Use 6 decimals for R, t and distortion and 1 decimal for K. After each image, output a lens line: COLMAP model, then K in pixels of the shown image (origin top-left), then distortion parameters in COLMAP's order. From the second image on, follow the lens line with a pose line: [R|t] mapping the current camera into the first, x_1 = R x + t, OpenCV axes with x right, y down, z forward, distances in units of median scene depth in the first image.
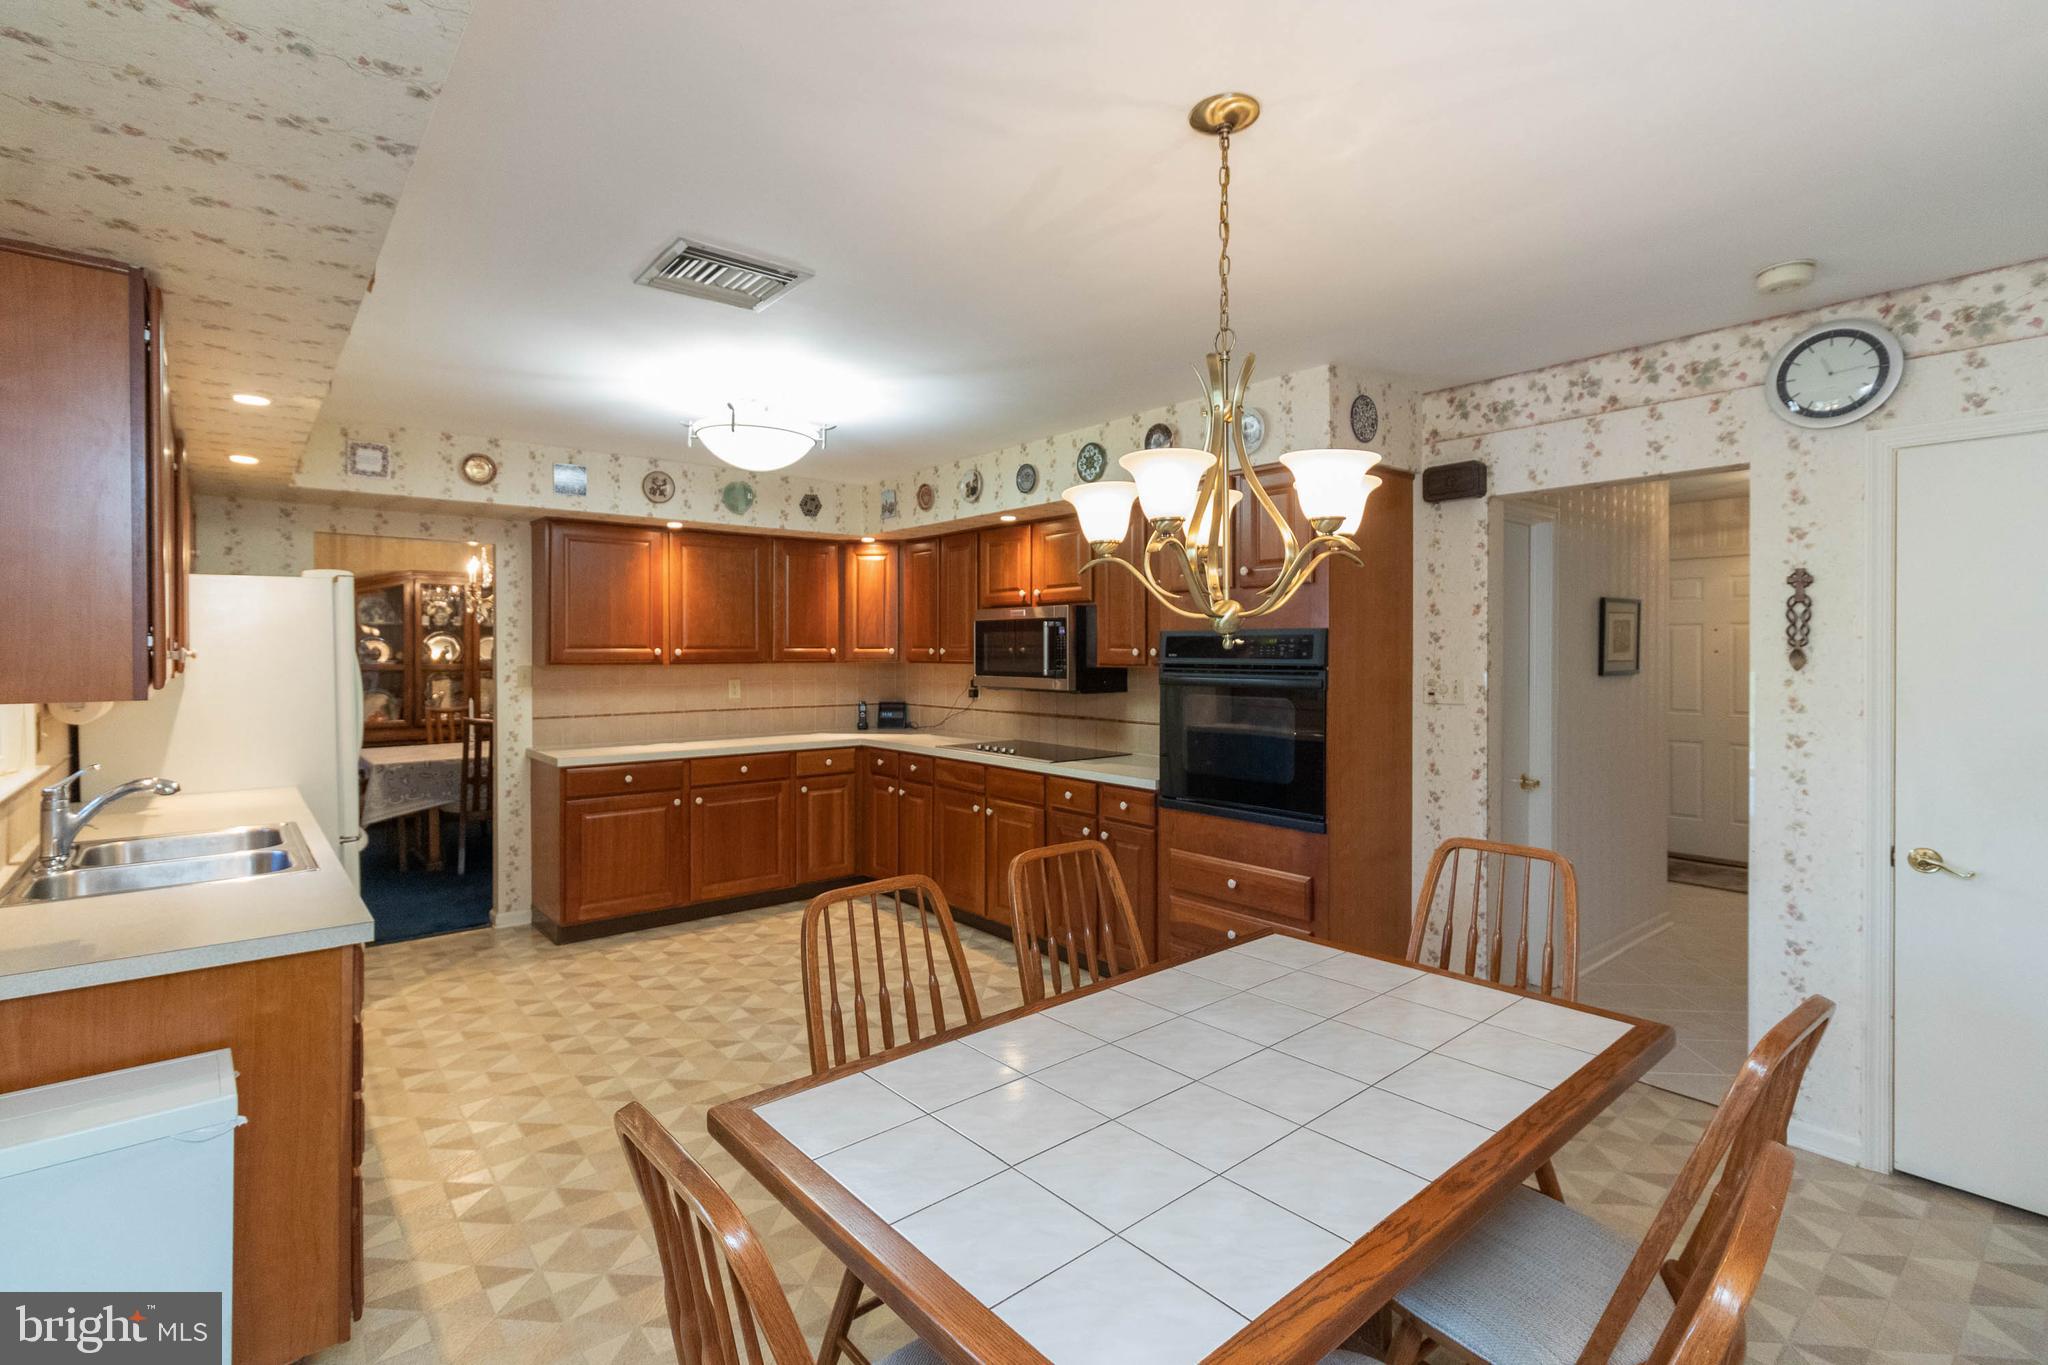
lens RADIAL K [[942.9, 0, 1028.9], [0, 942.9, 653.5], [0, 0, 1]] dist [0.000733, -0.000645]
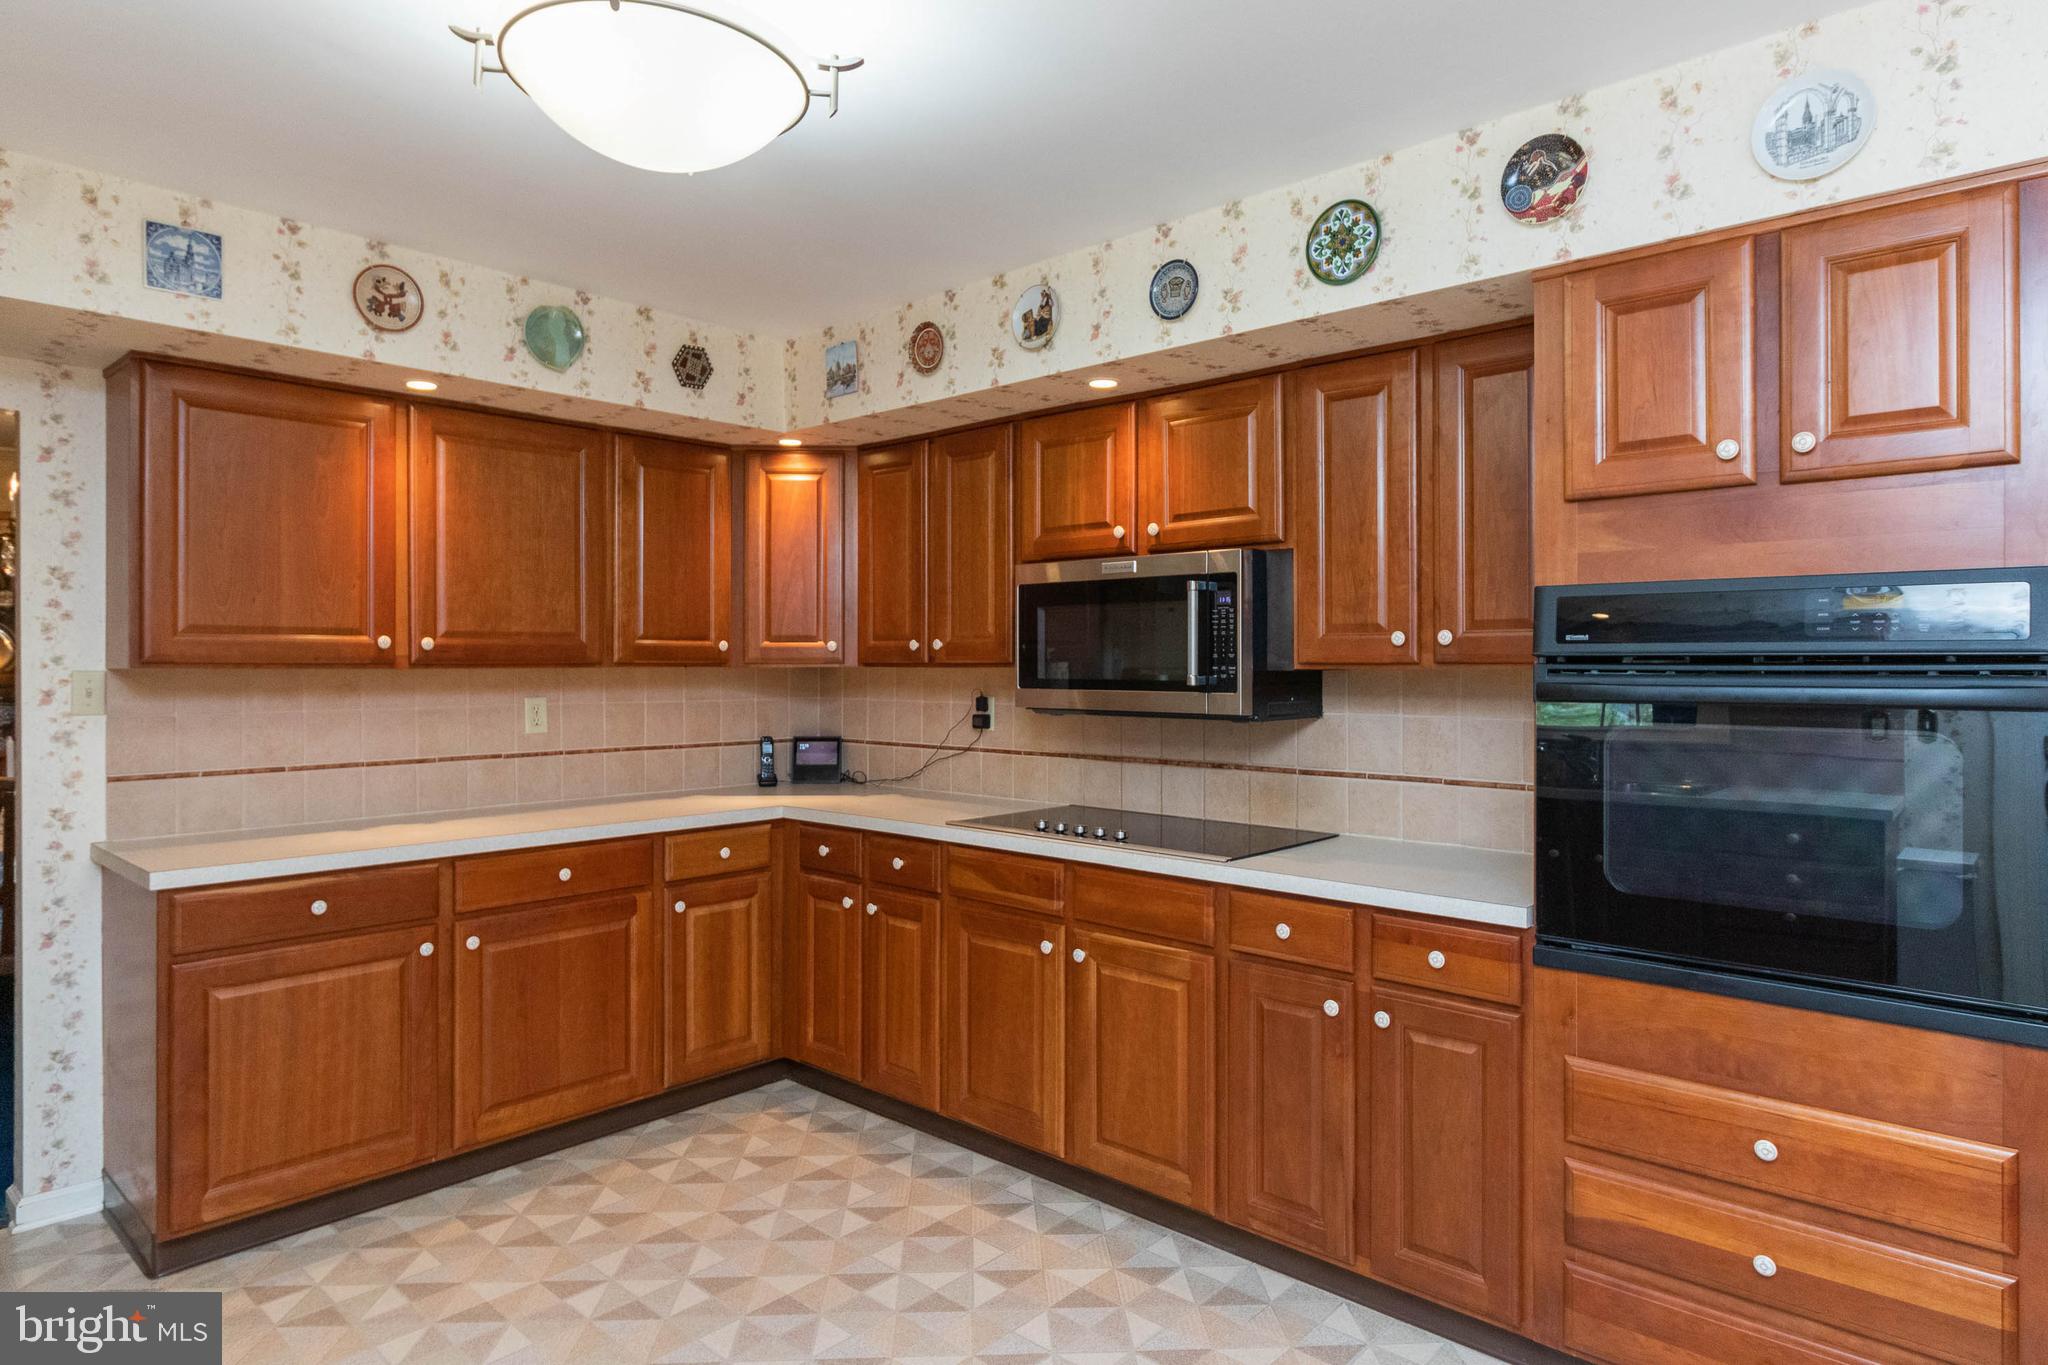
lens RADIAL K [[1167.4, 0, 1026.1], [0, 1167.4, 662.8], [0, 0, 1]] dist [-0.000448, -0.001066]
pose [[0.991417, 0.000229, 0.130735, -0.143944], [0.000531, 0.999983, -0.005777, 0.013402], [-0.130734, 0.005797, 0.991401, 0.358963]]
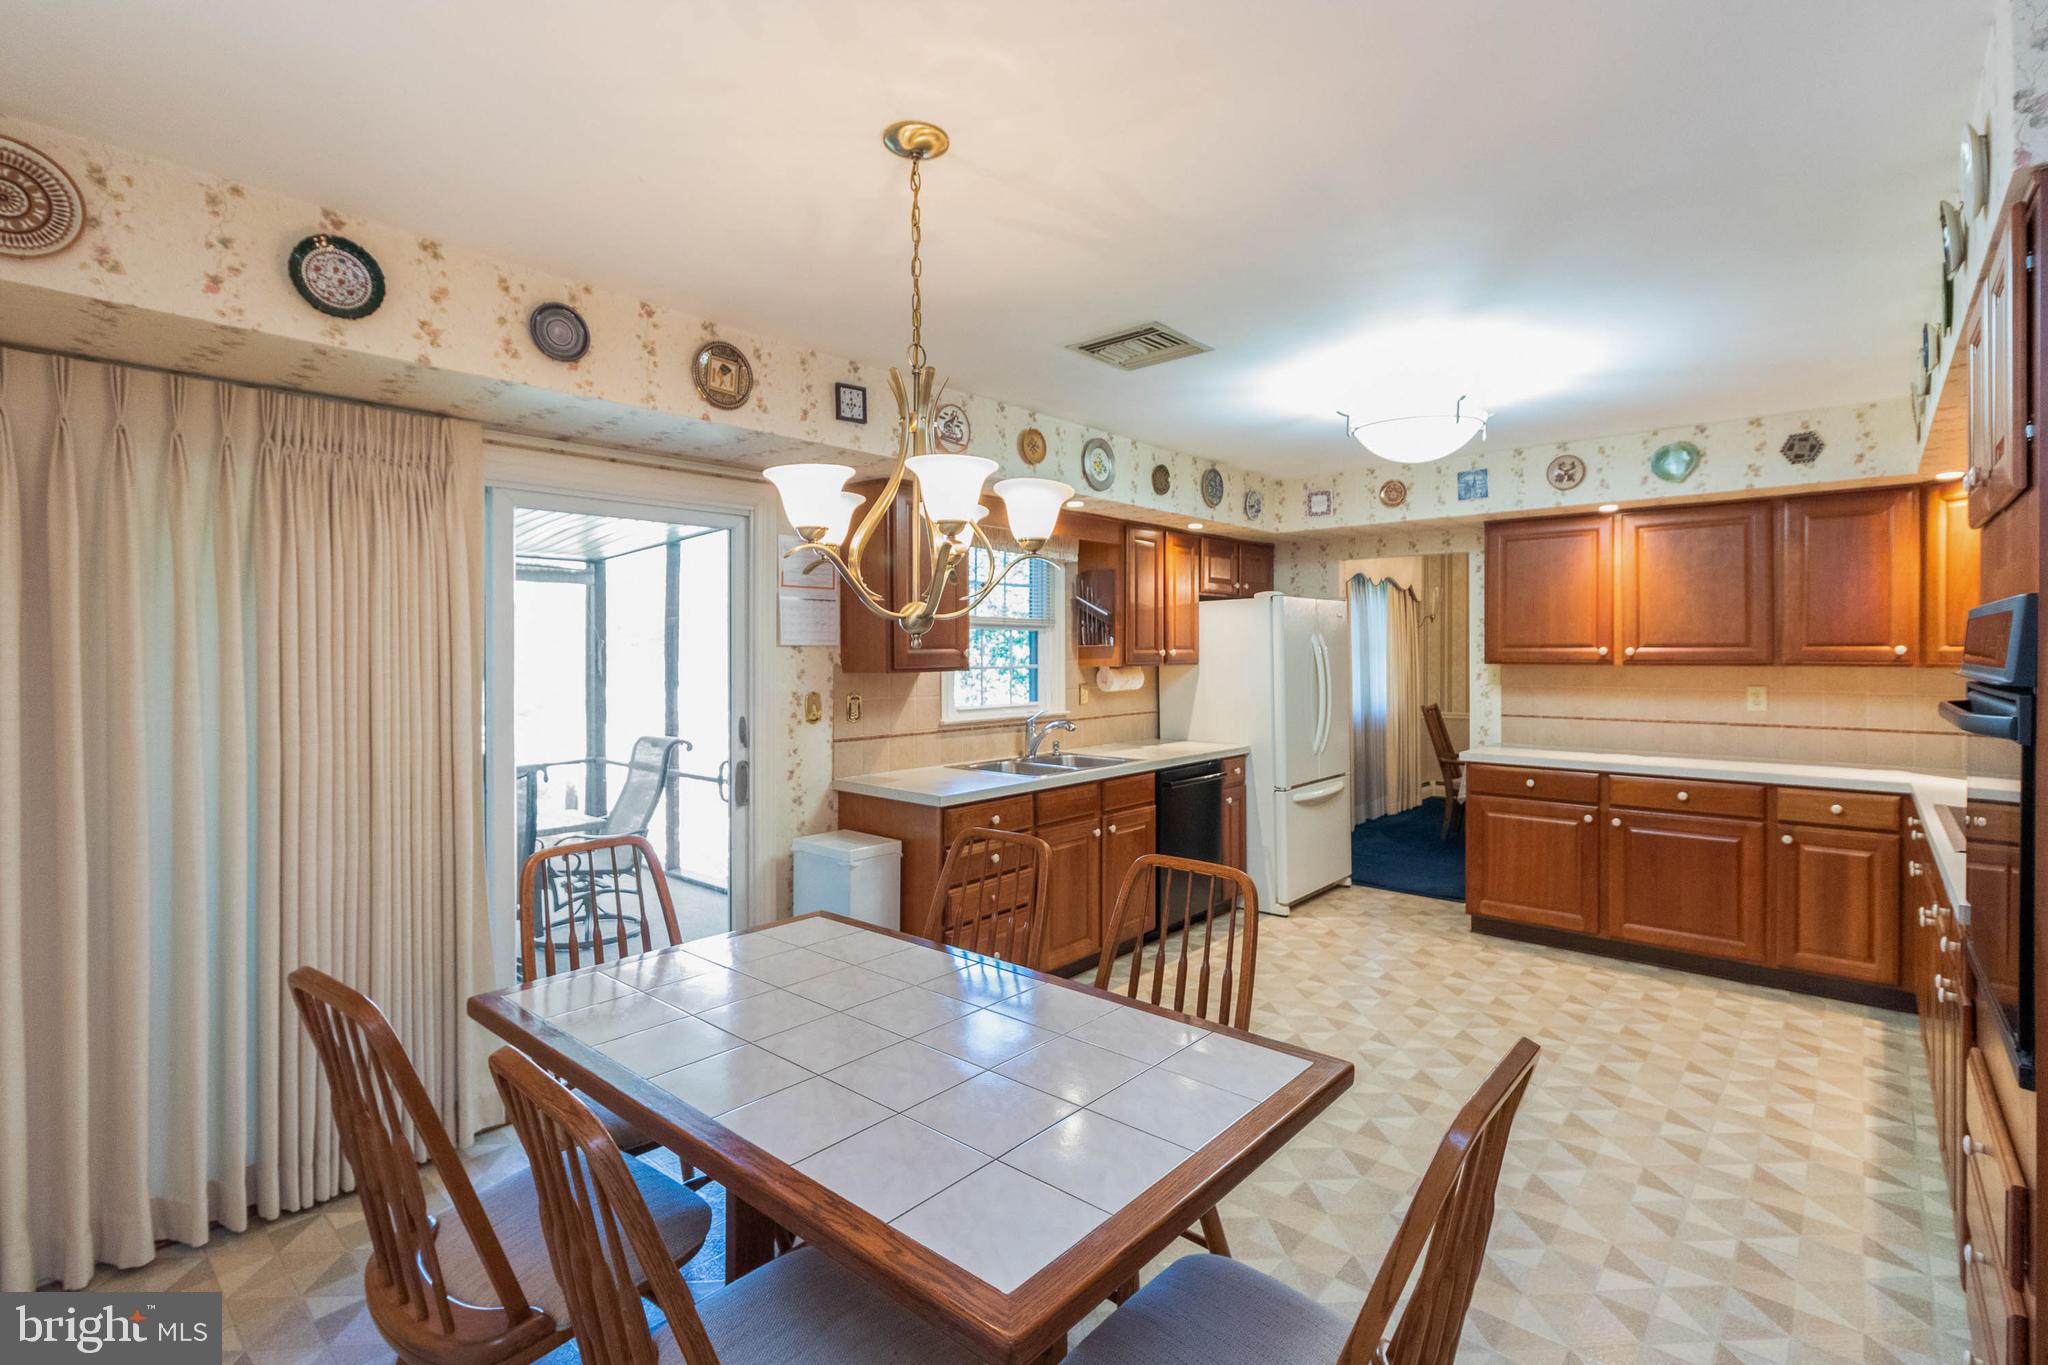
lens RADIAL K [[942.9, 0, 1016.0], [0, 942.9, 656.8], [0, 0, 1]] dist [0.000733, -0.000645]
pose [[0.140127, 0.007053, -0.990108, 0.435761], [-0.001100, 0.999975, 0.006967, -0.002130], [0.990133, 0.000113, 0.140131, 0.332084]]
